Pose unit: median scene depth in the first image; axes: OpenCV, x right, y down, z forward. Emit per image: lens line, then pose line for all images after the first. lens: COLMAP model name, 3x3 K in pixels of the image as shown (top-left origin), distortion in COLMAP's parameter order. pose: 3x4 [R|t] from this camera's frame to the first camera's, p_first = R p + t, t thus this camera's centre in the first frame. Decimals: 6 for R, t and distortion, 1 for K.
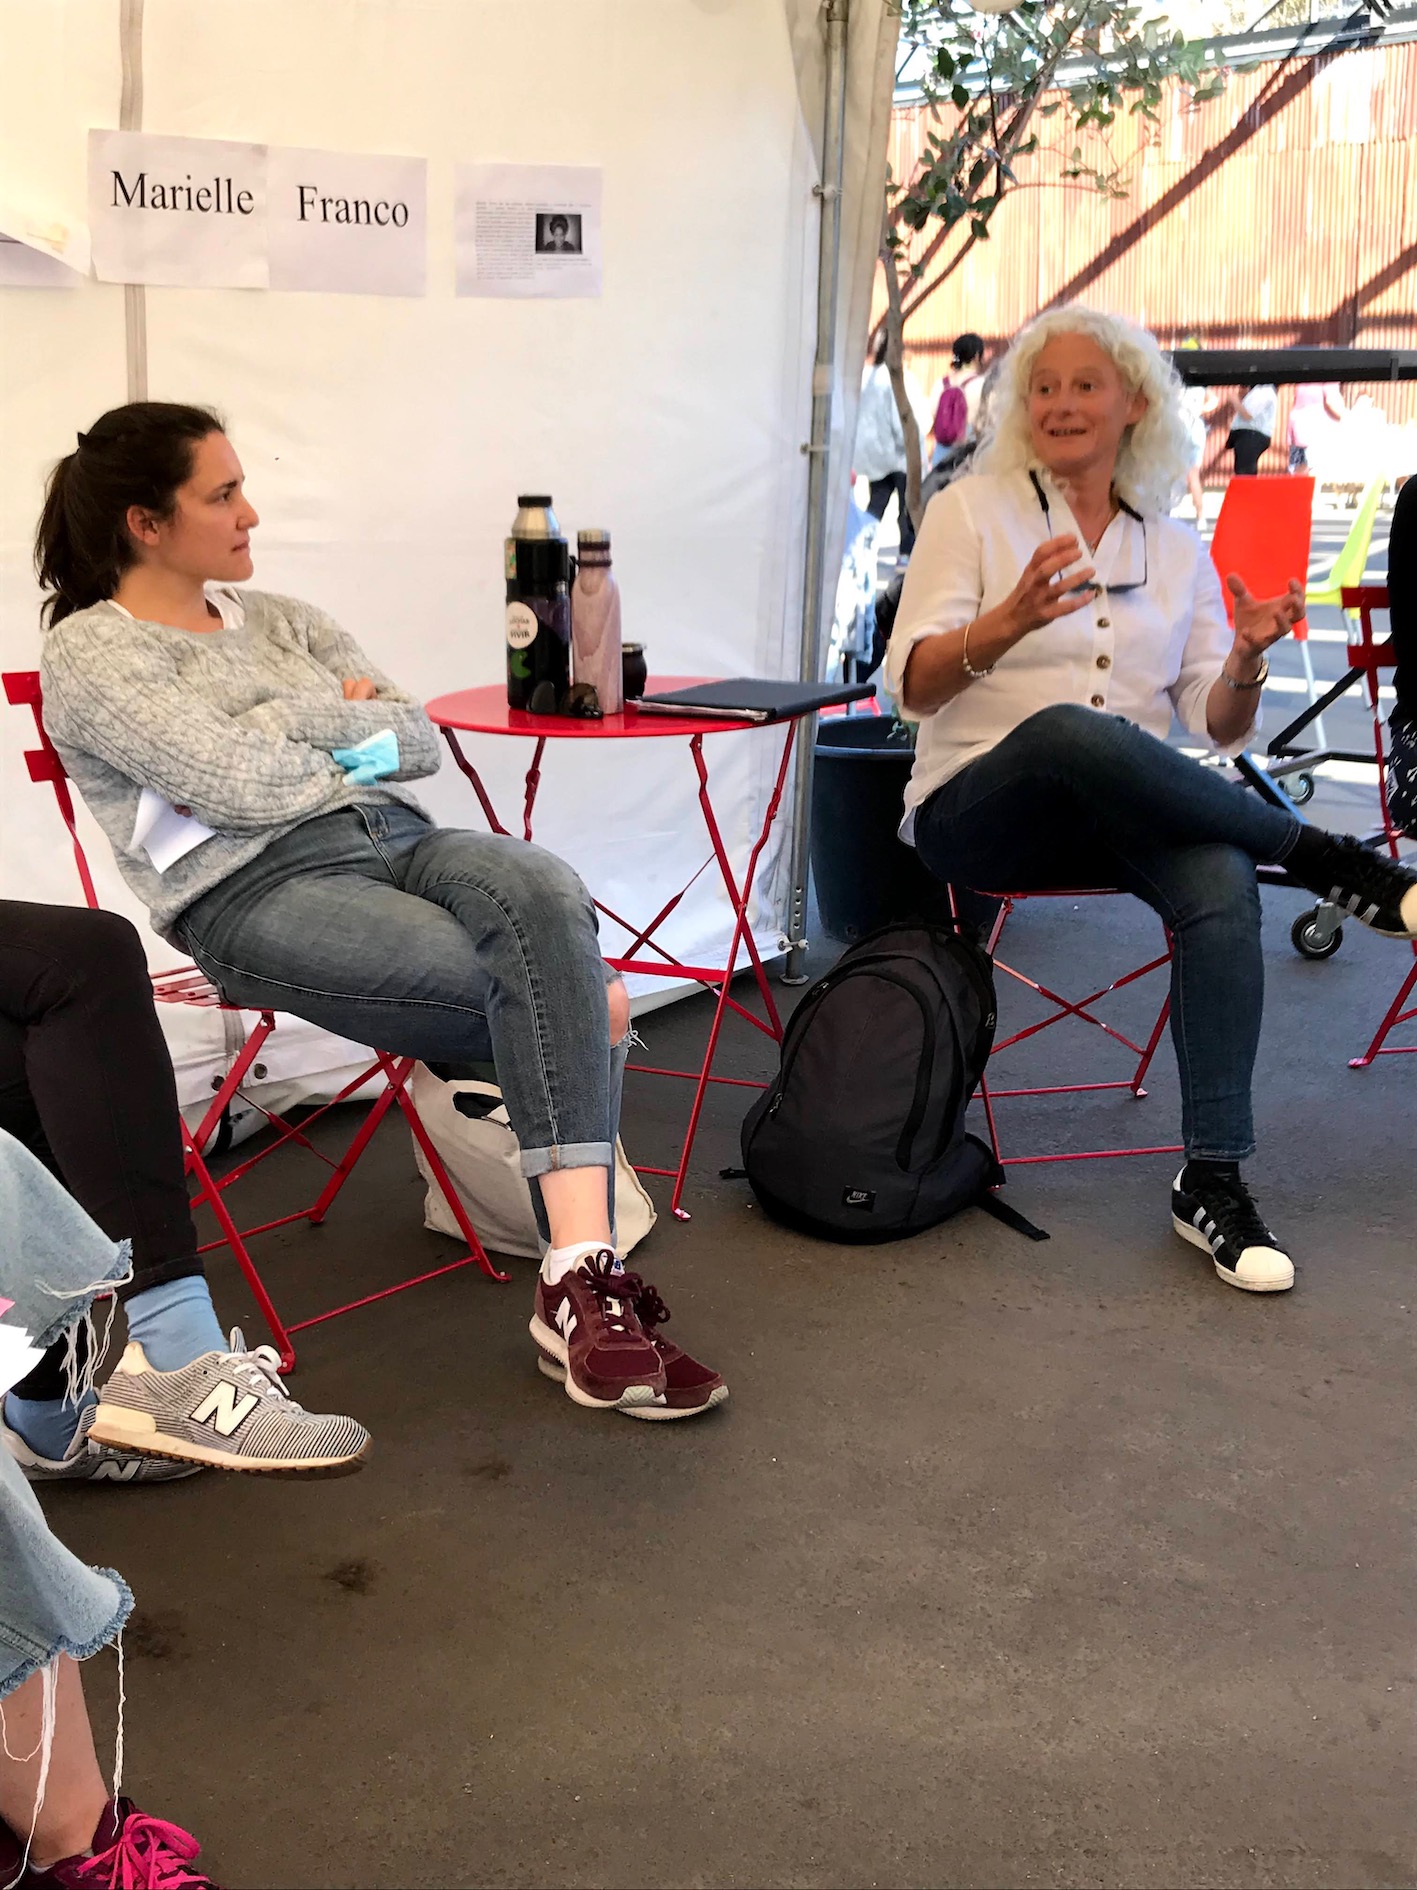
lens RADIAL K [[2188.8, 0, 705.1], [0, 2188.8, 913.6], [0, 0, 1]] dist [0.164339, -0.419469]
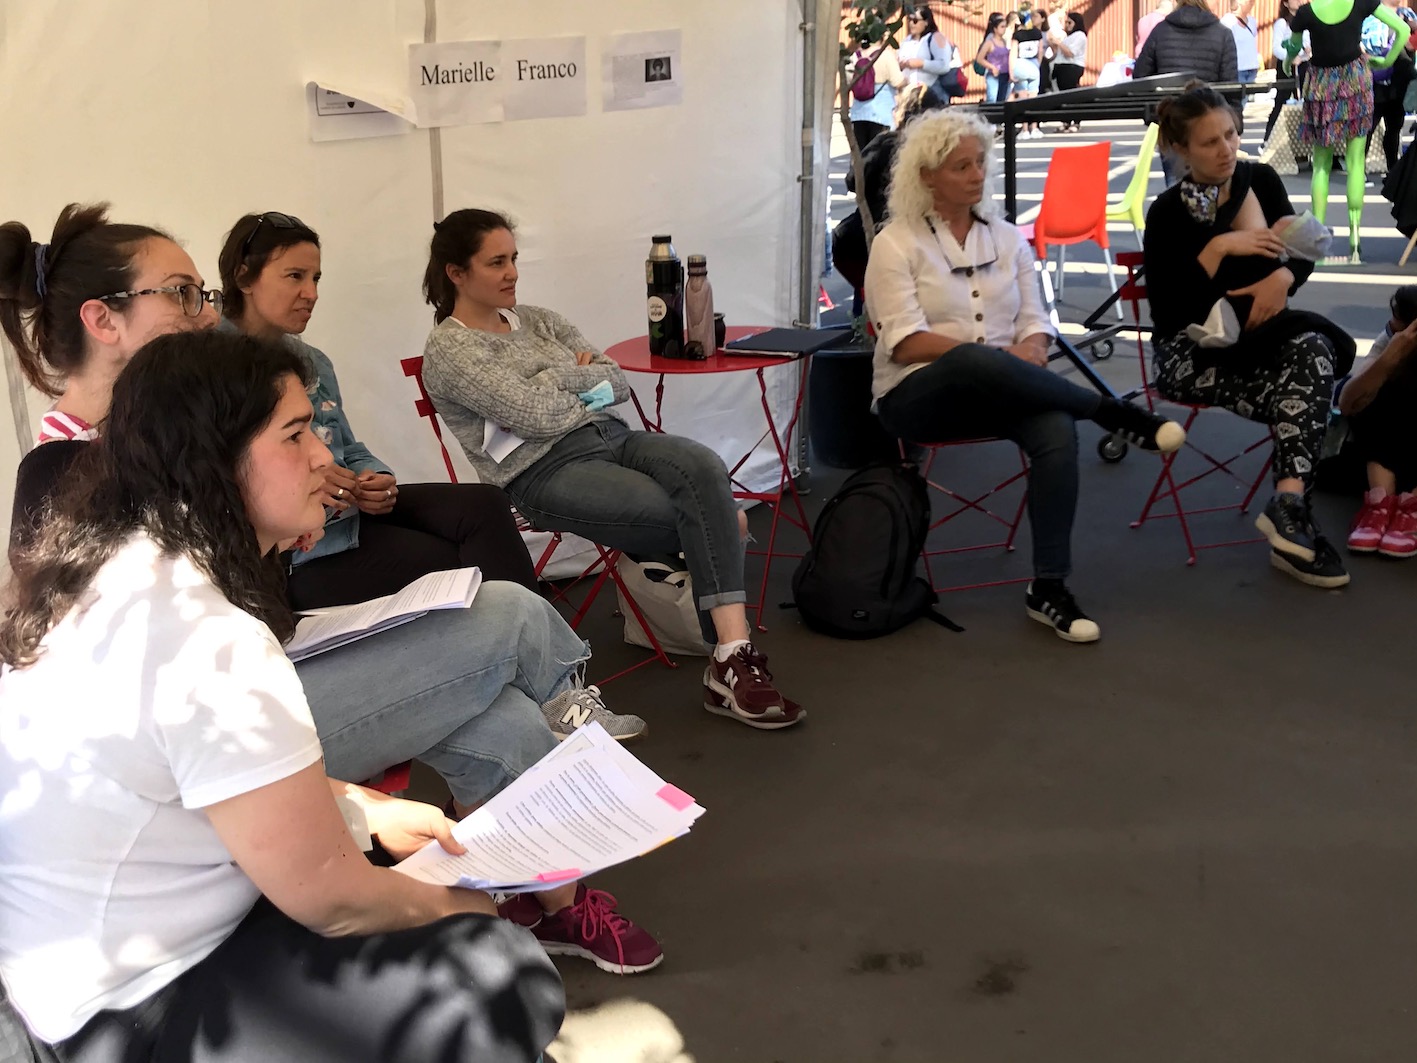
lens RADIAL K [[1618.7, 0, 708.5], [0, 1618.7, 531.5], [0, 0, 1]] dist [0.349570, -0.860940]
pose [[0.998588, -0.051535, 0.012923, -0.076172], [0.050550, 0.996436, 0.067527, -0.041437], [-0.016357, -0.066778, 0.997634, -0.380721]]
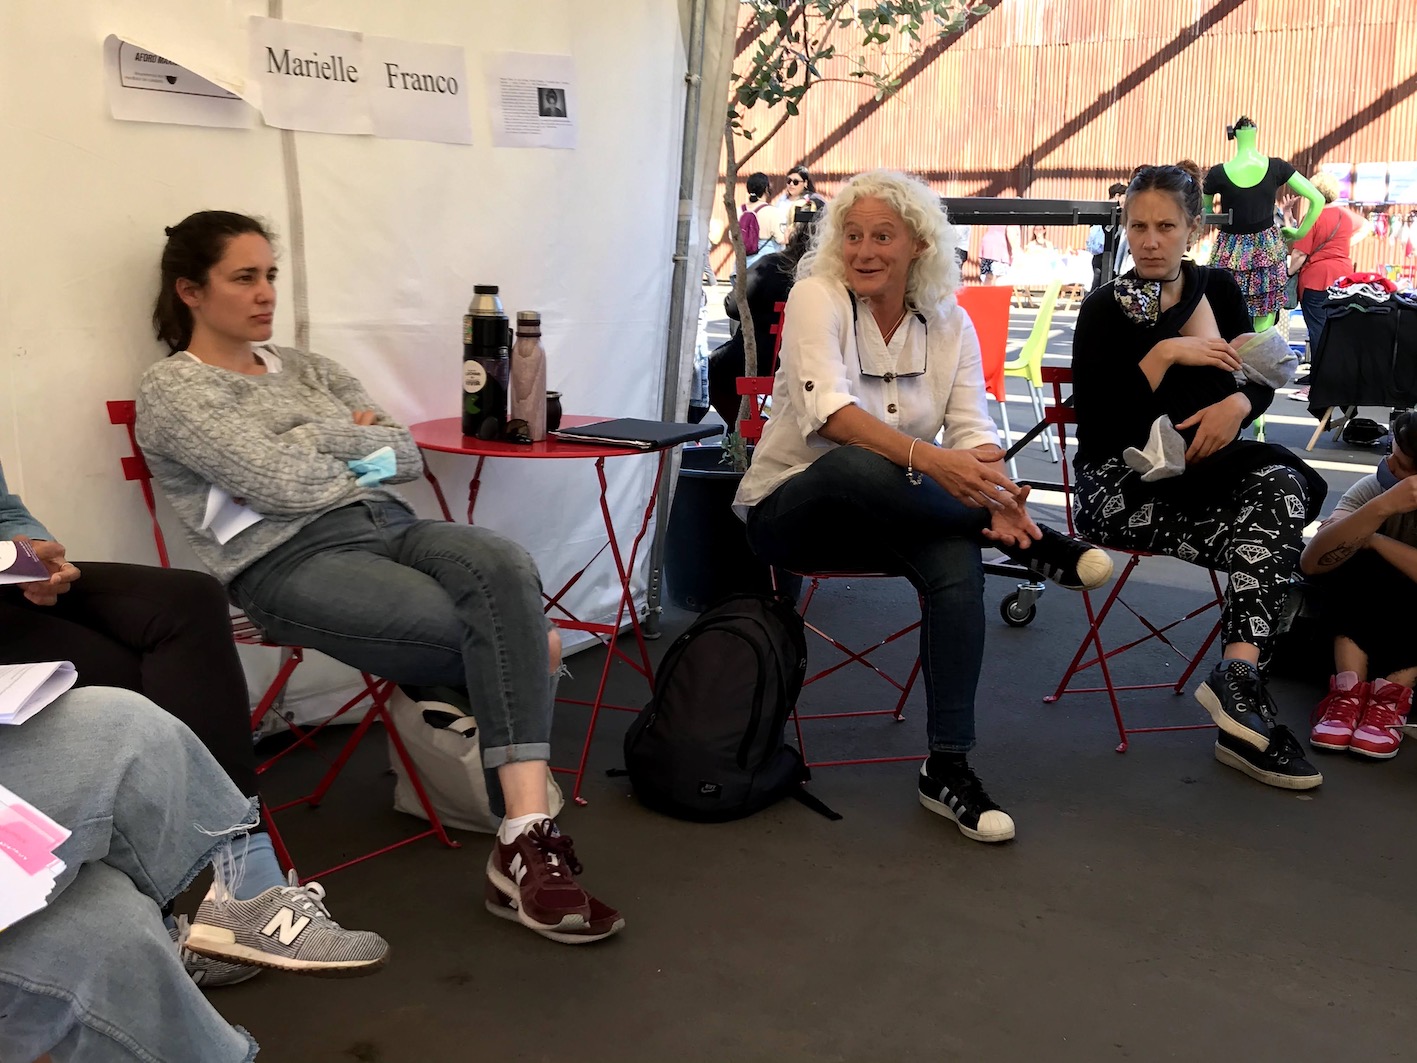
lens RADIAL K [[1641.0, 0, 687.7], [0, 1641.0, 524.0], [0, 0, 1]] dist [0.164339, -0.419469]
pose [[0.996093, 0.023005, 0.085261, -0.039762], [-0.019484, 0.998932, -0.041903, 0.004790], [-0.086134, 0.040078, 0.995477, -0.058796]]
